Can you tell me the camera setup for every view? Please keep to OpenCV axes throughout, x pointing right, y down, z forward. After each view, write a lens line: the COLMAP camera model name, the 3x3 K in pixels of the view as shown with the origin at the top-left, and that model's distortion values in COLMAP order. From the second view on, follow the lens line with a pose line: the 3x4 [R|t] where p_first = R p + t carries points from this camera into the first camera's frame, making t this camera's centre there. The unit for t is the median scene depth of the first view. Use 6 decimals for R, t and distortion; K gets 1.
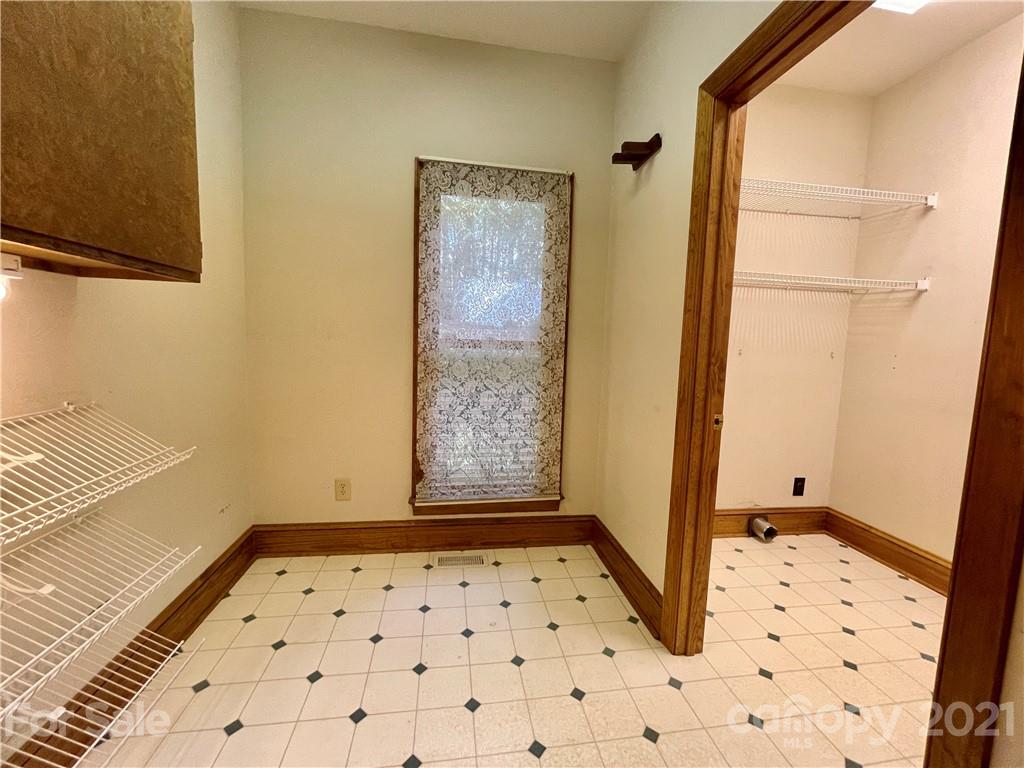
lens RADIAL K [[414.0, 0, 511.0], [0, 414.0, 379.3], [0, 0, 1]] dist [-0.003843, 0.001633]
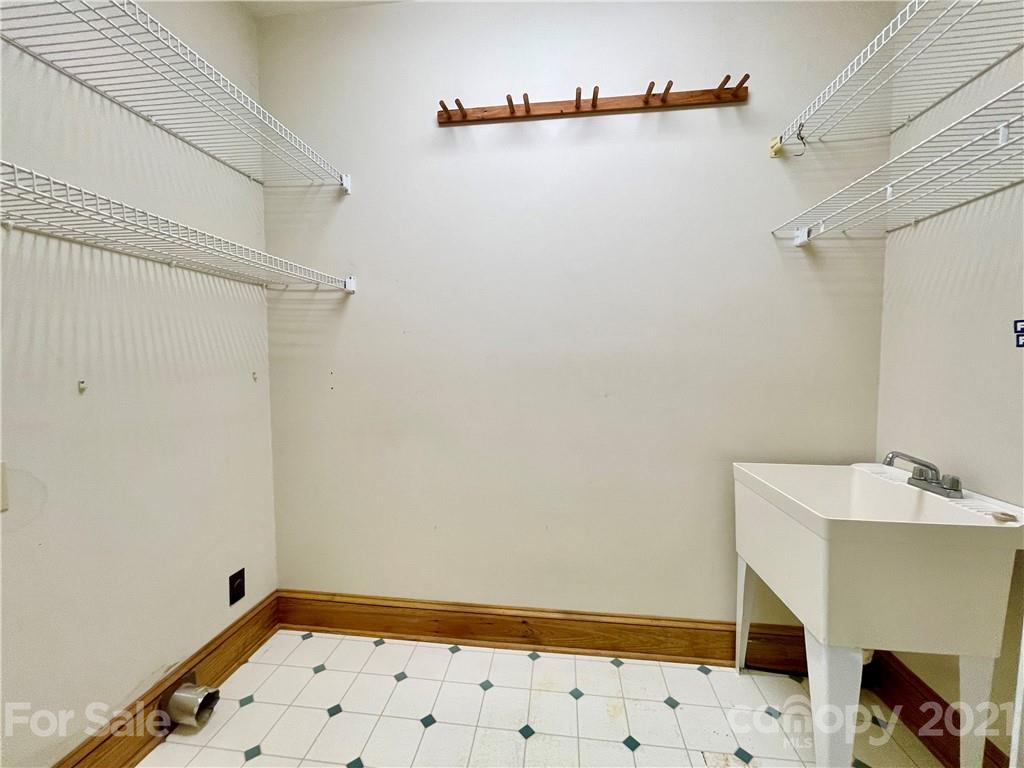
lens RADIAL K [[414.0, 0, 509.4], [0, 414.0, 378.4], [0, 0, 1]] dist [-0.003843, 0.001633]
pose [[0.274691, -0.086809, 0.957606, 0.245372], [0.103406, 0.992807, 0.060338, -0.053478], [-0.955956, 0.082448, 0.281692, 0.417428]]
